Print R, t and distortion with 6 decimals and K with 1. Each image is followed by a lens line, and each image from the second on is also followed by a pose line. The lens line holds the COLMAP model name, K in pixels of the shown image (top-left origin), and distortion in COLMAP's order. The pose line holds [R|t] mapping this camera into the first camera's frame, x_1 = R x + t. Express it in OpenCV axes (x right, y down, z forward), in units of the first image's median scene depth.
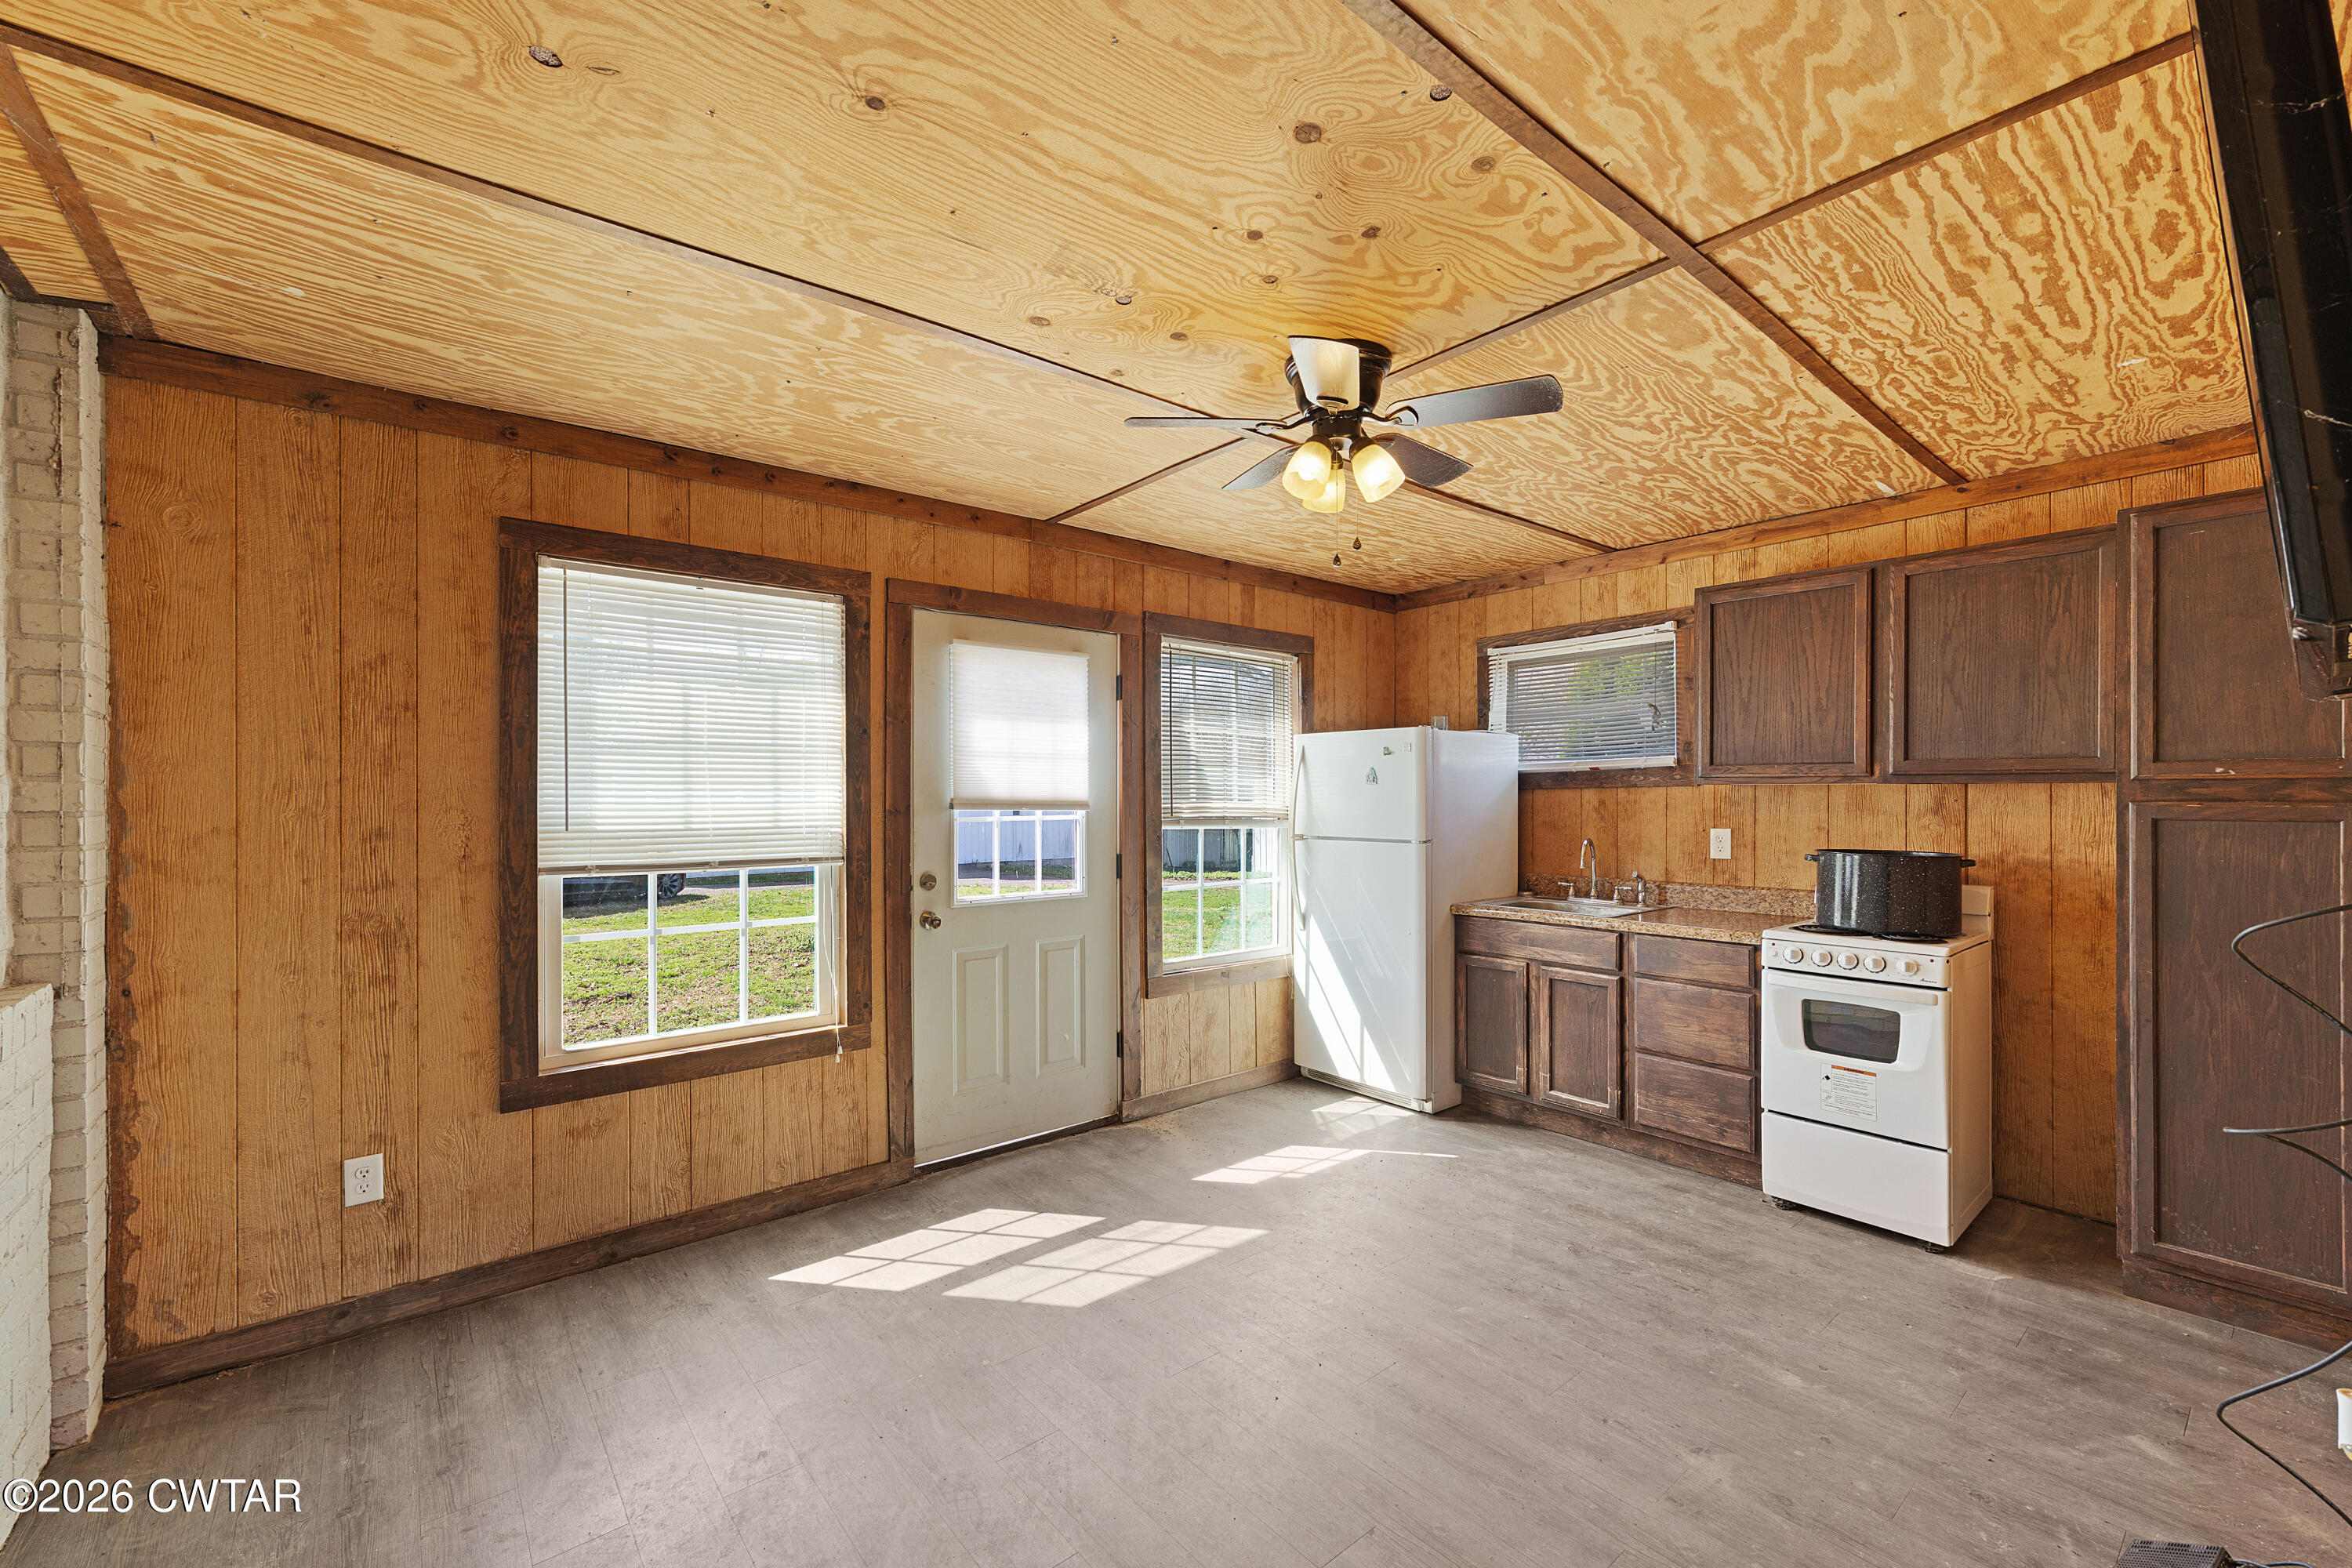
lens RADIAL K [[965.3, 0, 1190.2], [0, 965.3, 796.7], [0, 0, 1]] dist [-0.003380, 0.000450]
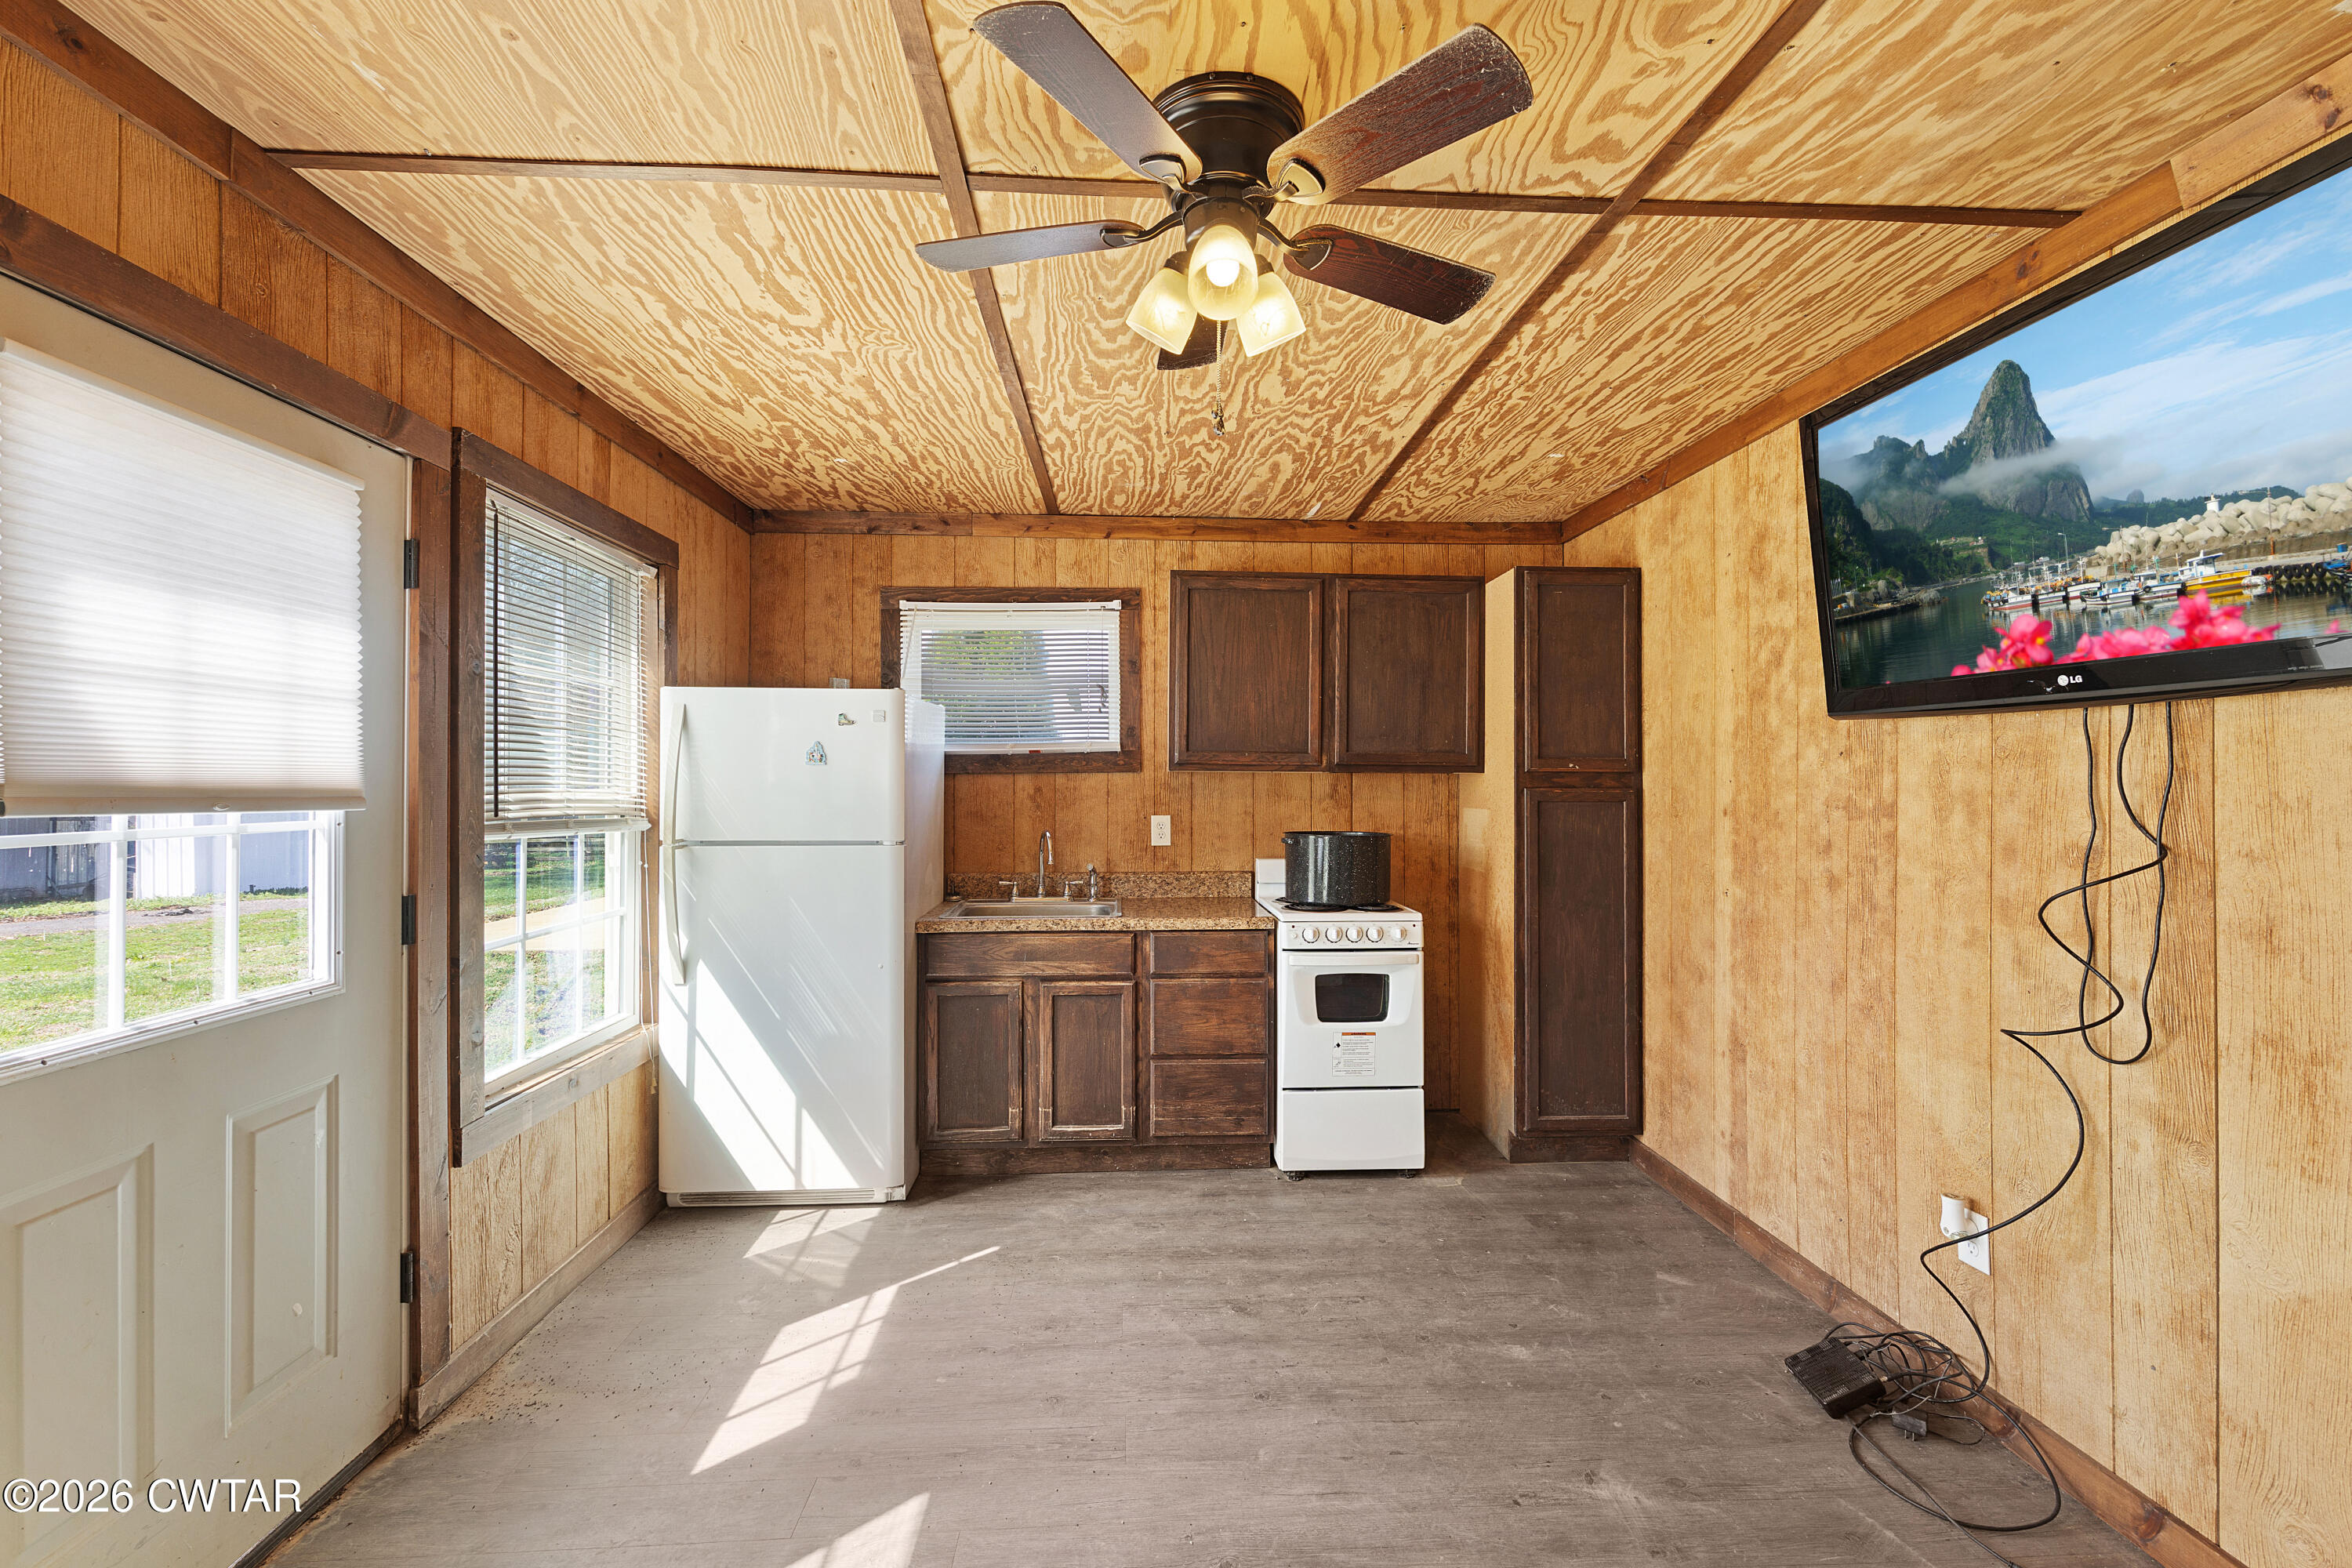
lens RADIAL K [[965.3, 0, 1181.2], [0, 965.3, 779.0], [0, 0, 1]] dist [-0.003380, 0.000450]
pose [[0.595203, 0.005197, 0.803558, -0.257570], [-0.003094, 0.999986, -0.004176, -0.000422], [-0.803569, -0.000001, 0.595211, 0.414492]]
